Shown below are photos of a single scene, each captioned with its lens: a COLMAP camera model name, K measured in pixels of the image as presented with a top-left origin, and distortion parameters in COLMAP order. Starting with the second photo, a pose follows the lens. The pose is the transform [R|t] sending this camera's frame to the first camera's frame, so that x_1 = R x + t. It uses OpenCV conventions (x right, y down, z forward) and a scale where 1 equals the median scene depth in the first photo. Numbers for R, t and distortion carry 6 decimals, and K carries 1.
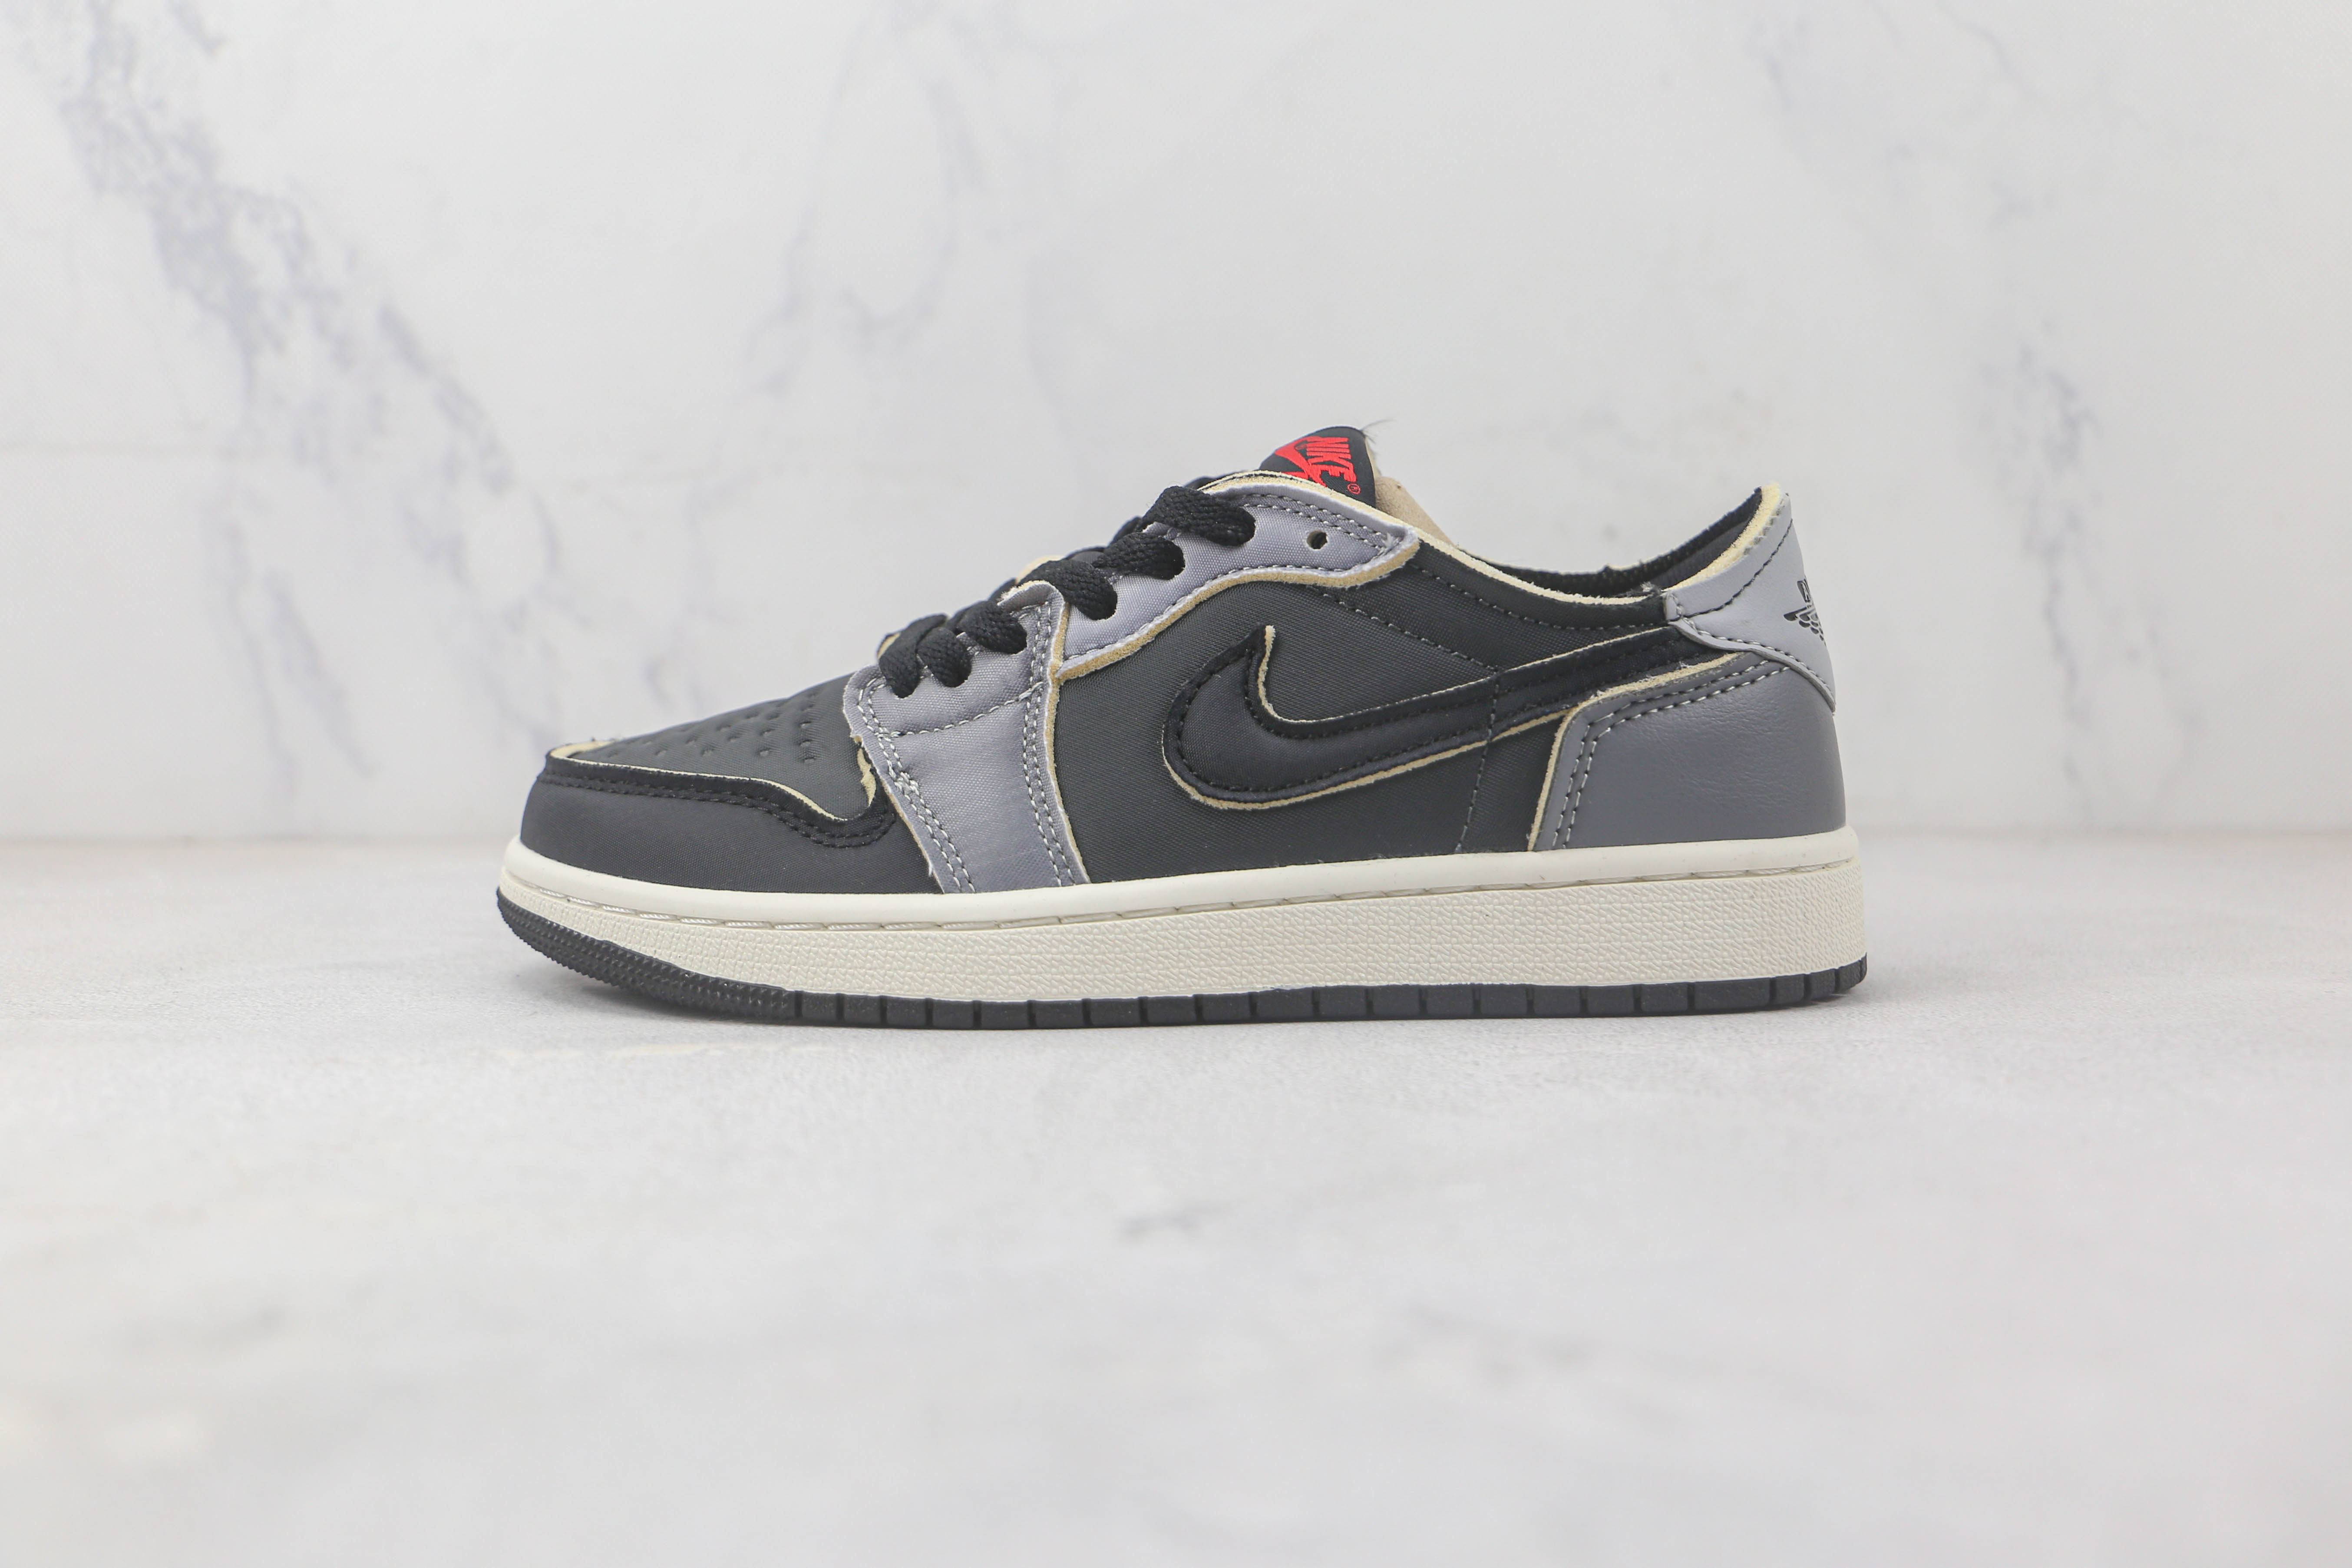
lens RADIAL K [[2507.9, 0, 1195.6], [0, 2507.9, 791.9], [0, 0, 1]] dist [-0.011659, 0.048499]
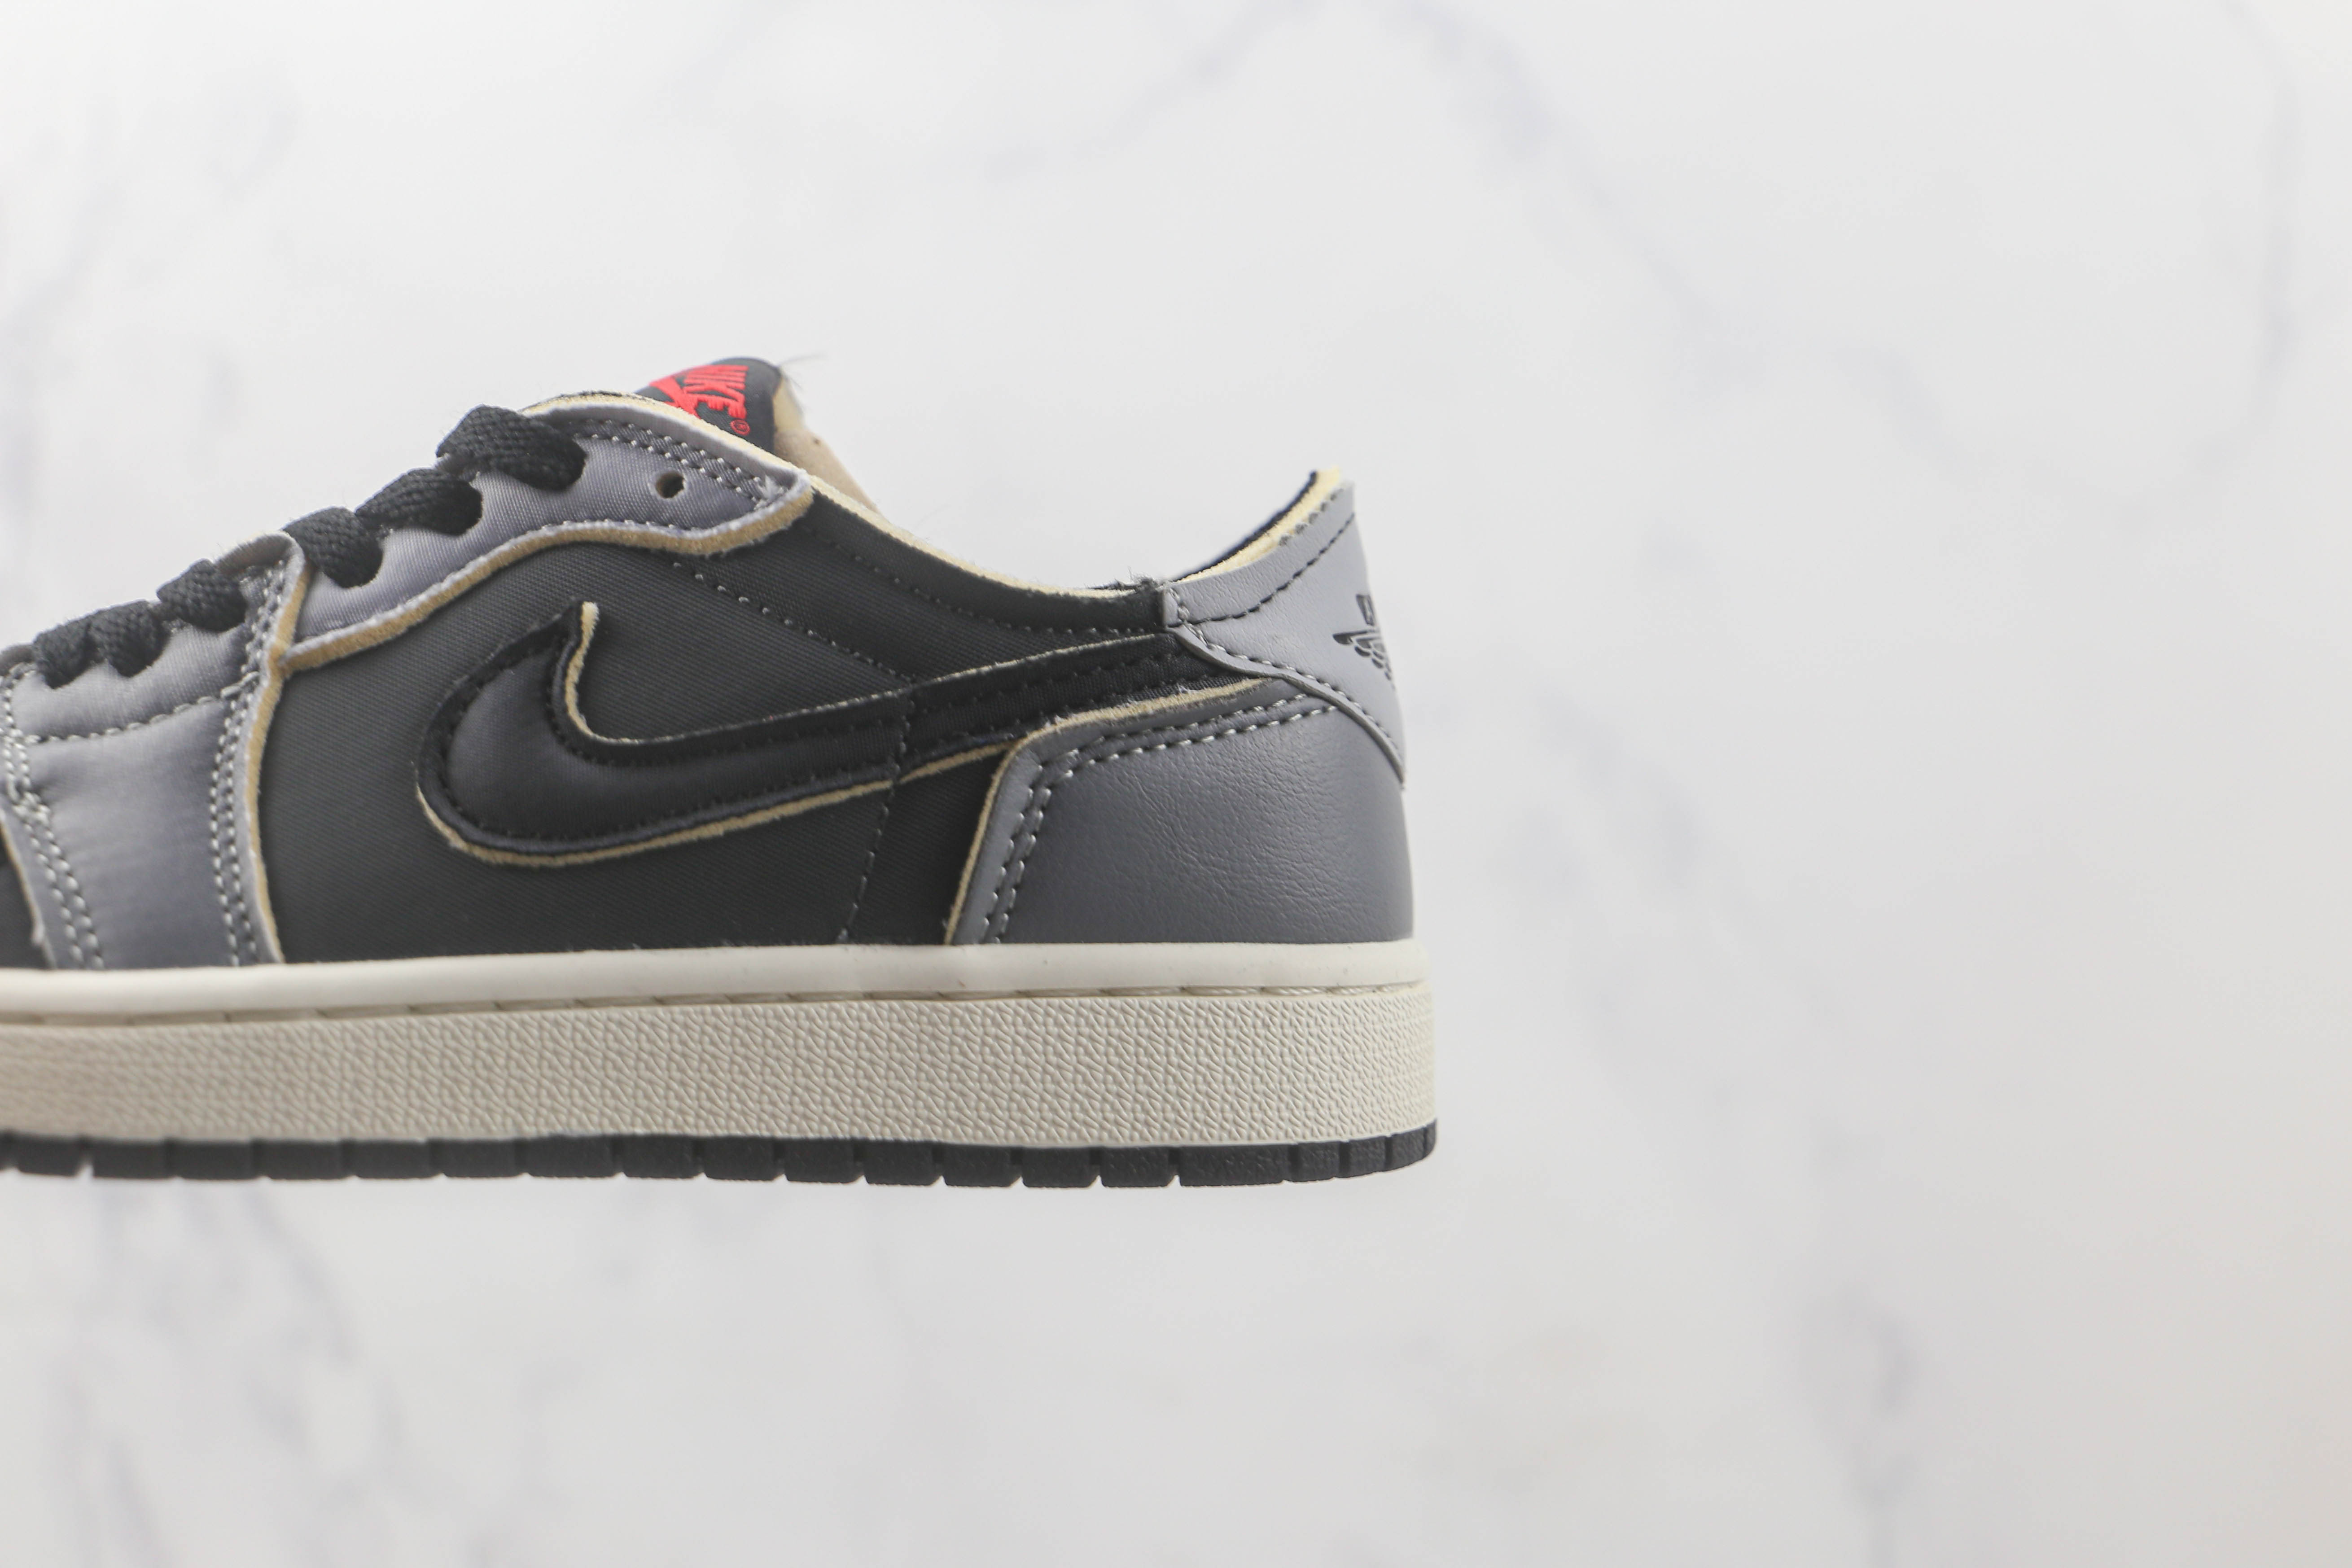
lens RADIAL K [[2508.1, 0, 1195.6], [0, 2508.1, 791.9], [0, 0, 1]] dist [-0.011659, 0.048499]
pose [[0.991616, 0.051036, 0.118717, 0.115204], [-0.041003, 0.995497, -0.085468, 0.037067], [-0.122544, 0.079883, 0.989243, 0.306754]]
